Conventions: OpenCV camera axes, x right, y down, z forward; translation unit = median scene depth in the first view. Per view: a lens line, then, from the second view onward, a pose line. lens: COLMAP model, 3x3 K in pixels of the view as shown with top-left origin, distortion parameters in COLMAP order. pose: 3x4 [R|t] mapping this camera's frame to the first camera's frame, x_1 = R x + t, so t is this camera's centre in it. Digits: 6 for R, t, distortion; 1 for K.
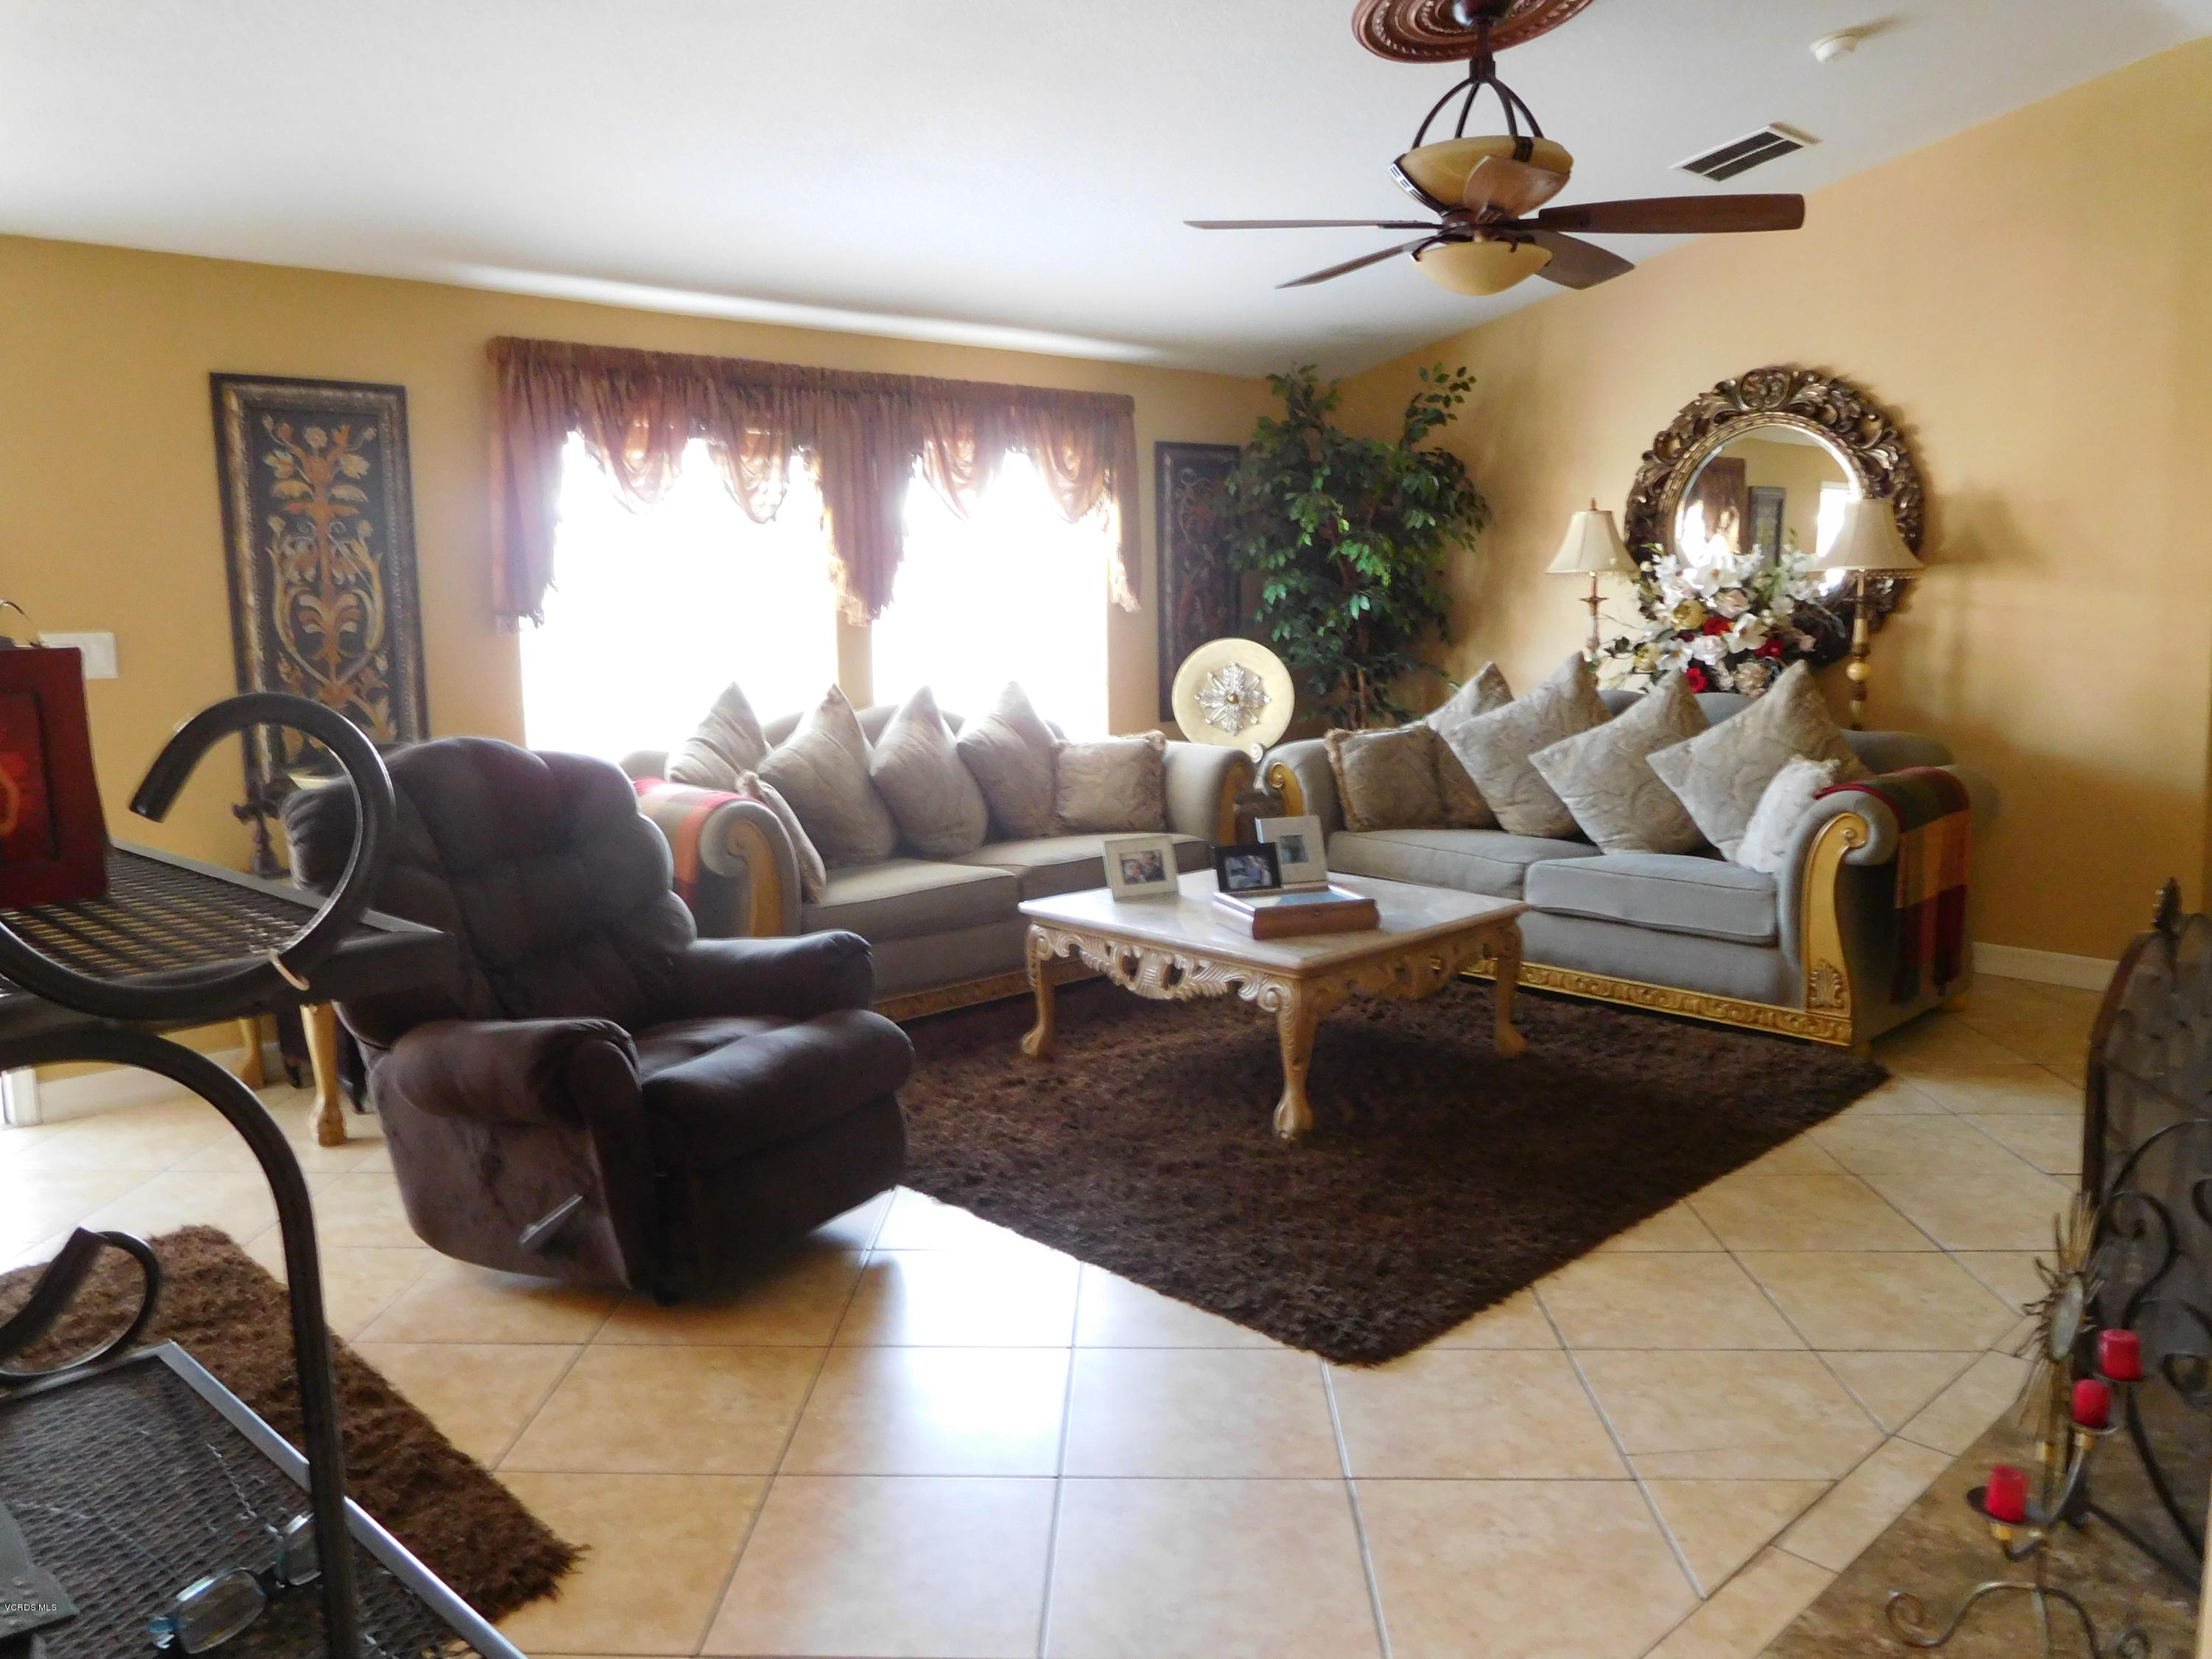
lens RADIAL K [[1602.7, 0, 1106.0], [0, 1602.7, 829.5], [0, 0, 1]] dist [-0.004501, -0.002253]
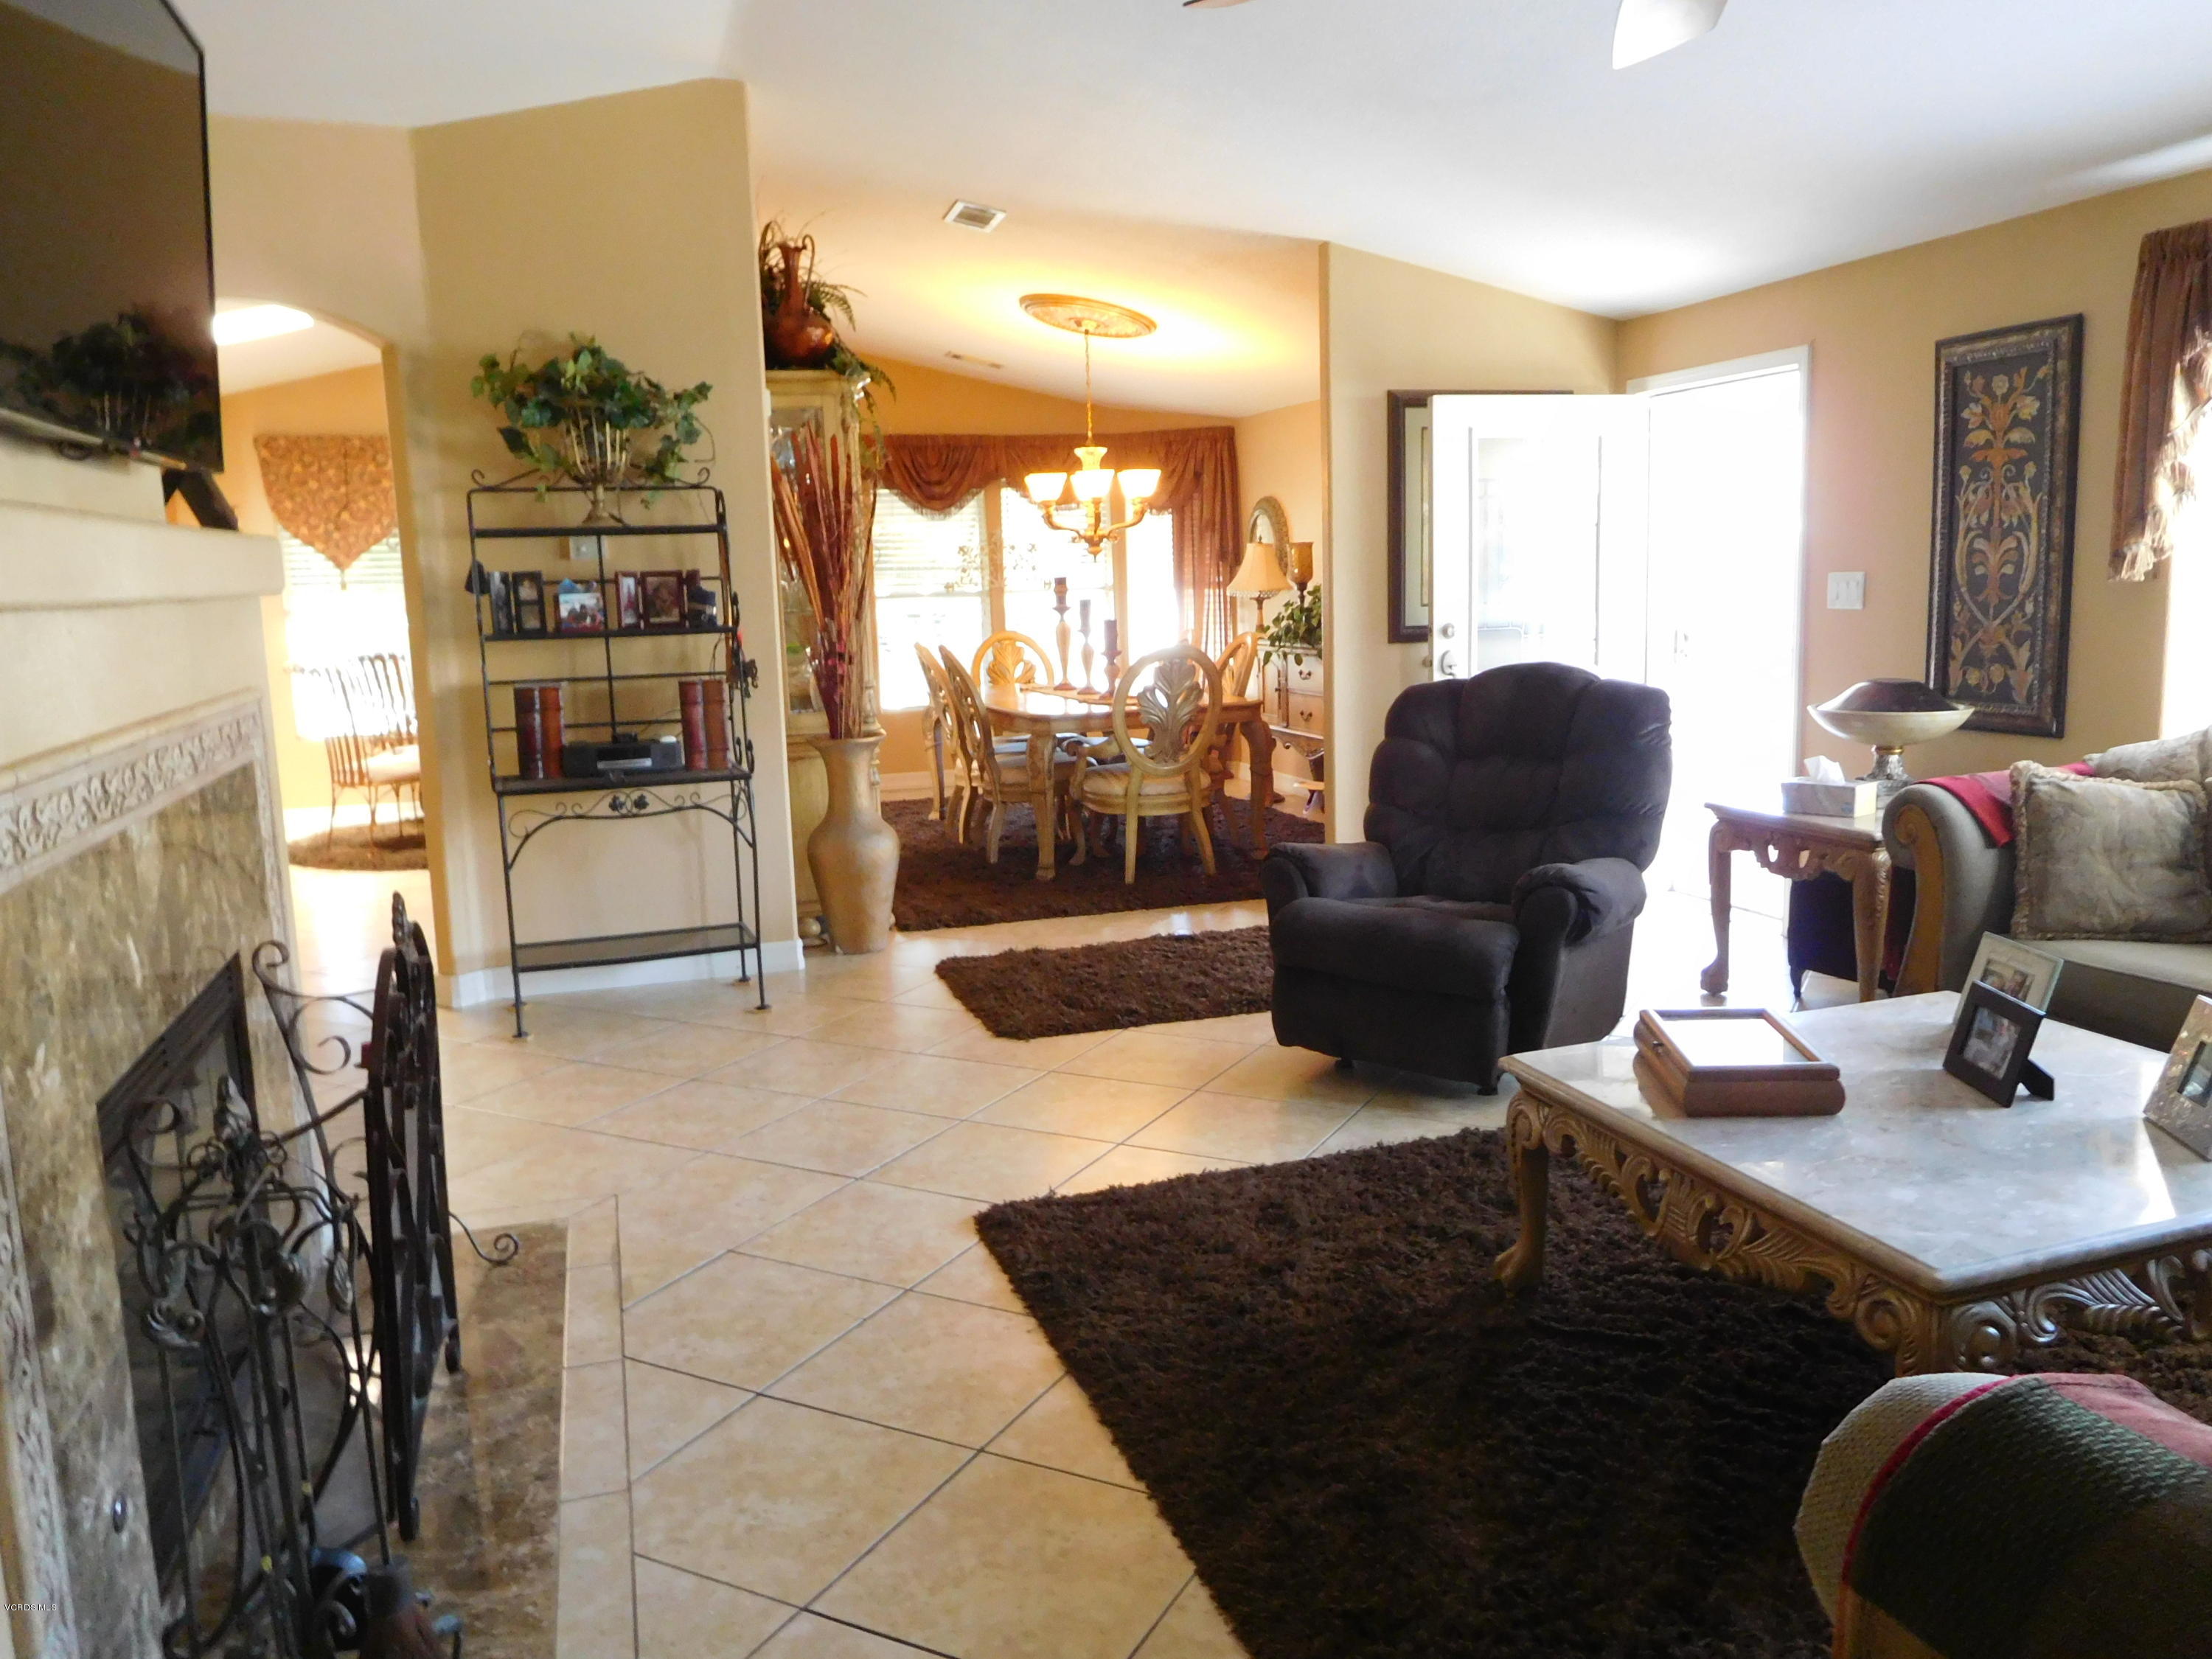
lens RADIAL K [[1602.7, 0, 1106.0], [0, 1602.7, 829.5], [0, 0, 1]] dist [-0.004501, -0.002253]
pose [[-0.422430, 0.164119, -0.891413, 0.711551], [-0.097502, 0.969536, 0.224707, -0.141758], [0.901136, 0.181837, -0.393559, 0.932252]]
